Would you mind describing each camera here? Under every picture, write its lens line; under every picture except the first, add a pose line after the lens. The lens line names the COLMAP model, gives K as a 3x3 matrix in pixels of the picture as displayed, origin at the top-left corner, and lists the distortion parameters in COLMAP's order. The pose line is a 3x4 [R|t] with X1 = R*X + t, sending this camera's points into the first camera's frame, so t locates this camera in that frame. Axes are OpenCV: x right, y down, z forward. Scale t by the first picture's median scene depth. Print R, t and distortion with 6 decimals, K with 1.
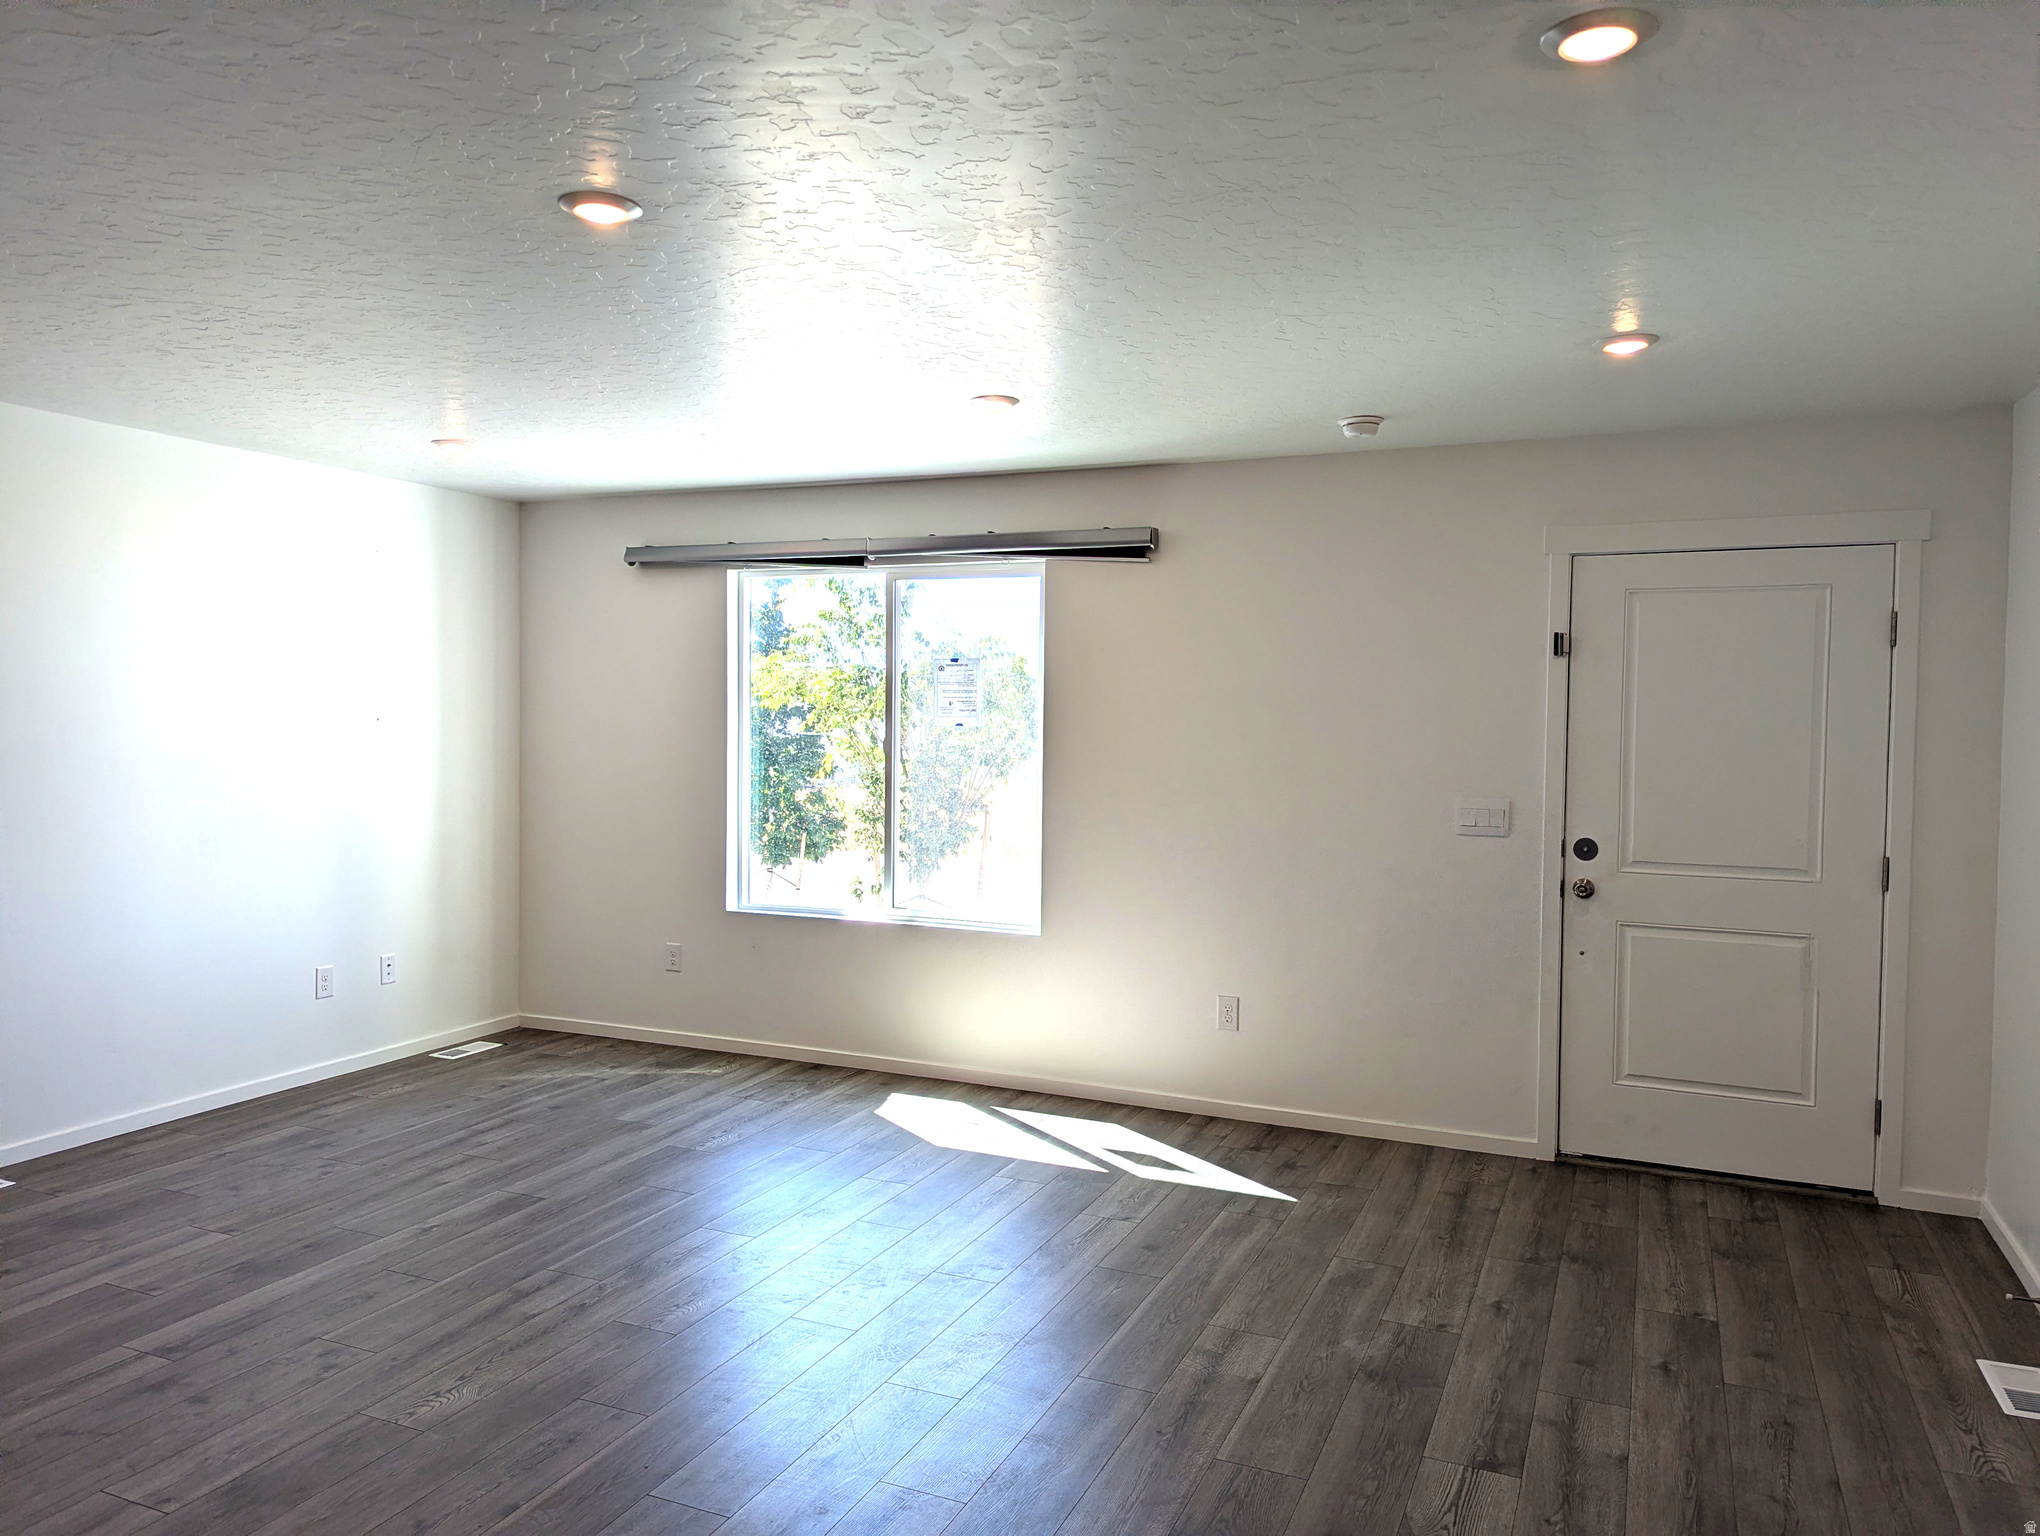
lens RADIAL K [[1435.4, 0, 1020.0], [0, 1435.4, 768.0], [0, 0, 1]] dist [0.063666, -0.060074]
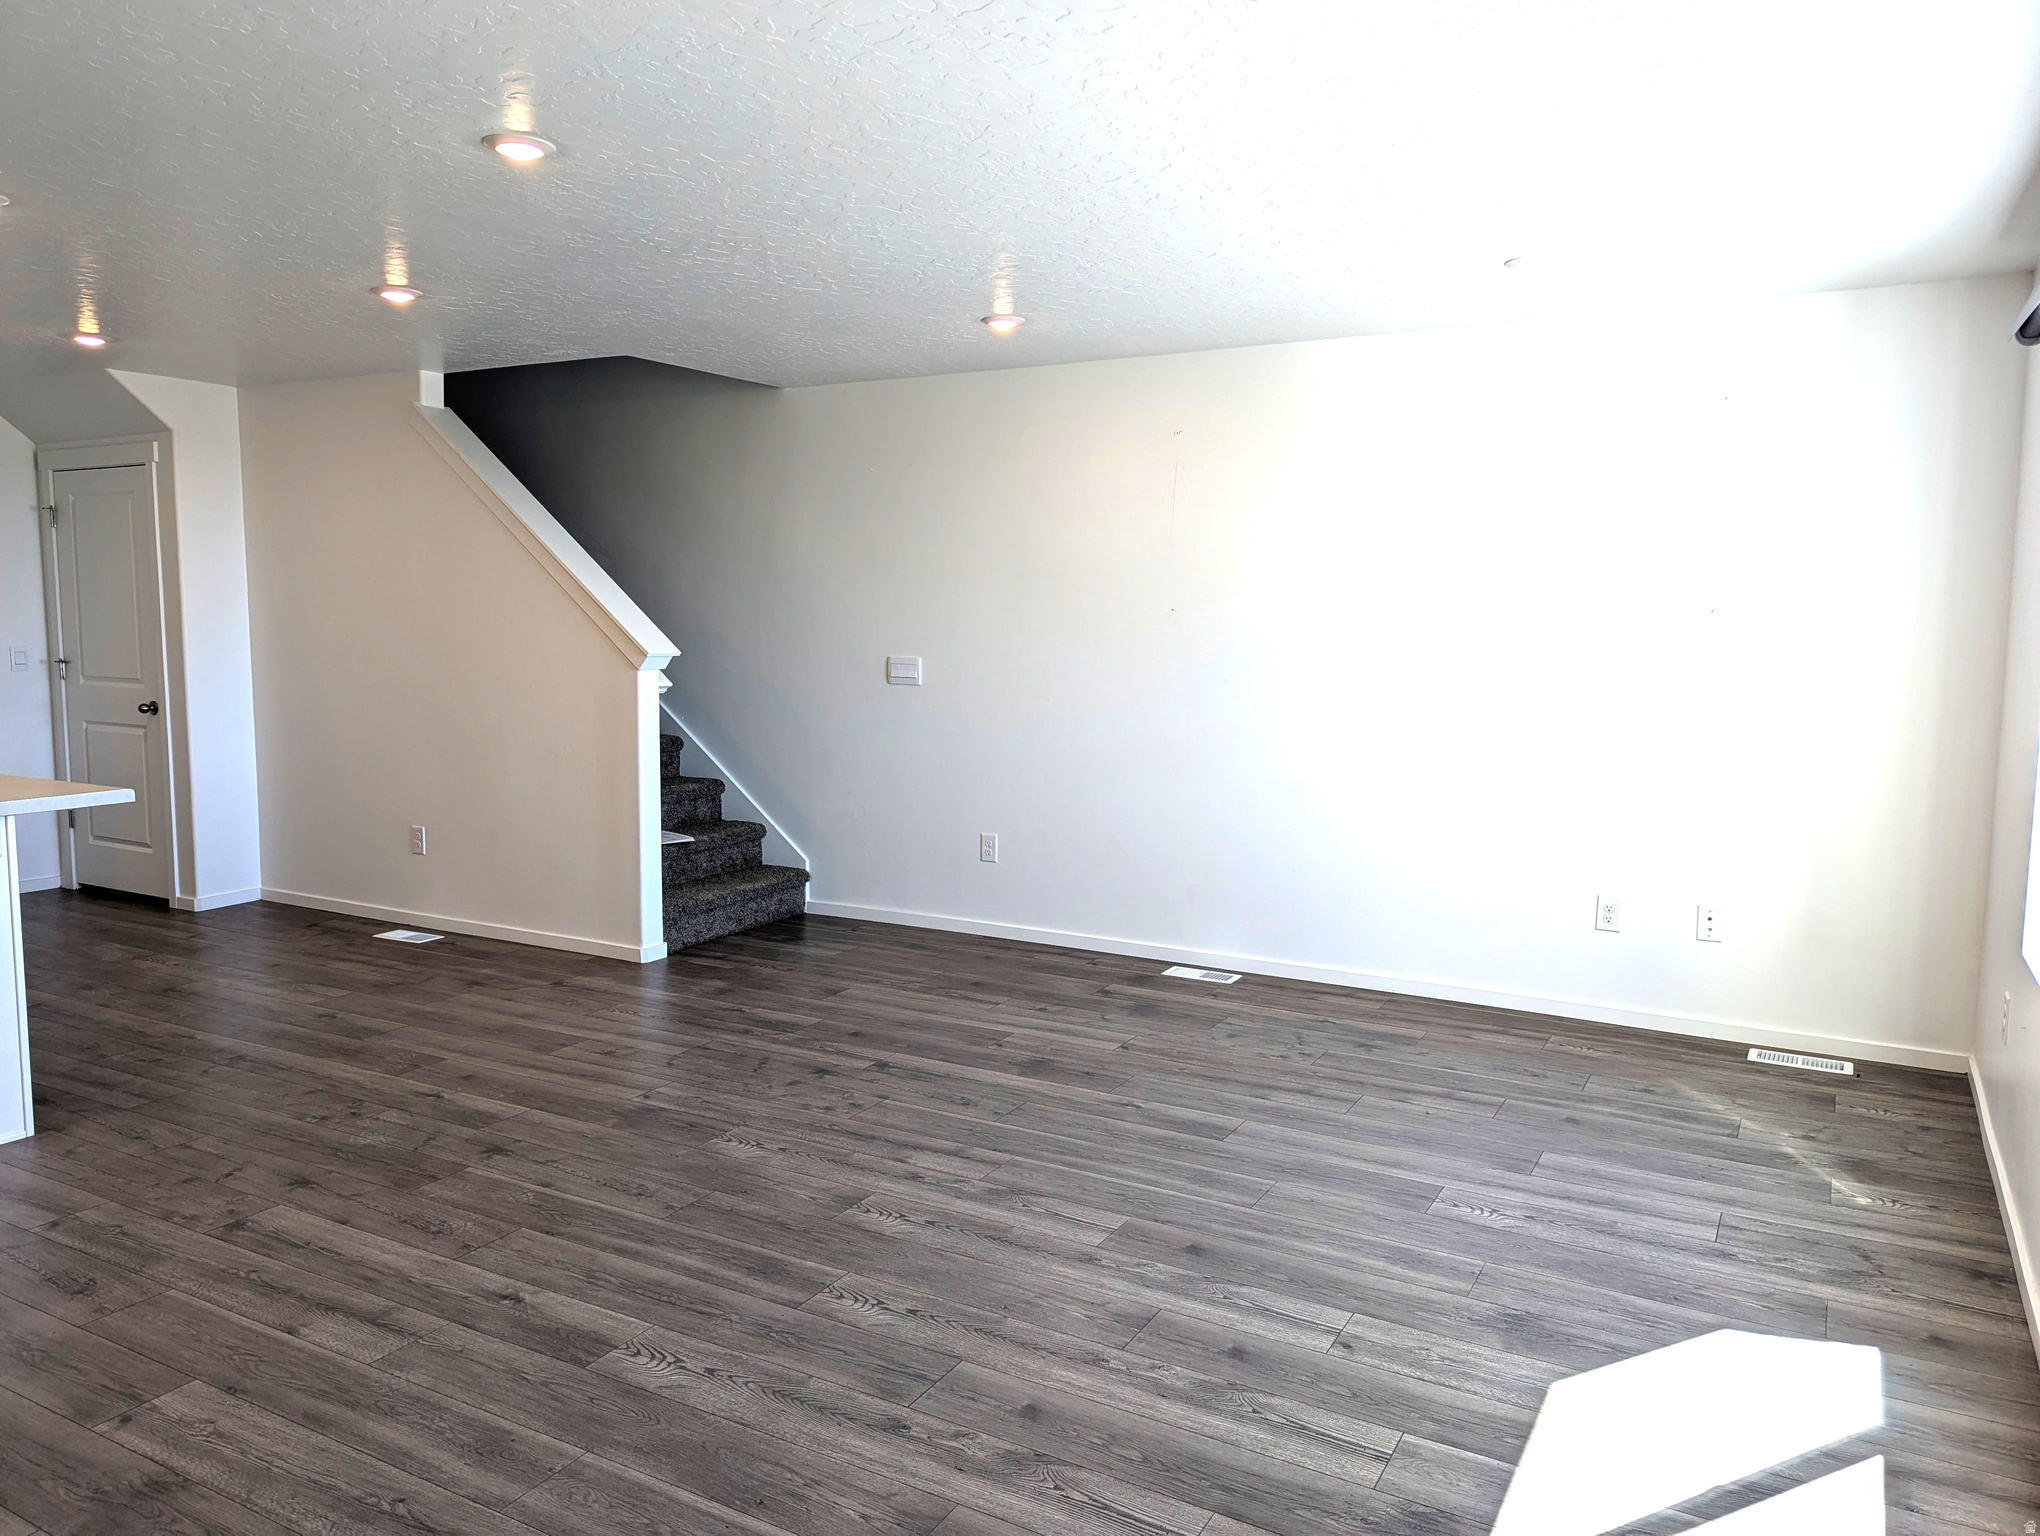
lens RADIAL K [[1435.4, 0, 1020.0], [0, 1435.4, 768.0], [0, 0, 1]] dist [0.063666, -0.060074]
pose [[-0.103439, 0.091535, -0.990415, 0.461623], [-0.049560, 0.994045, 0.097047, -0.007064], [0.993400, 0.059124, -0.098287, 0.817341]]
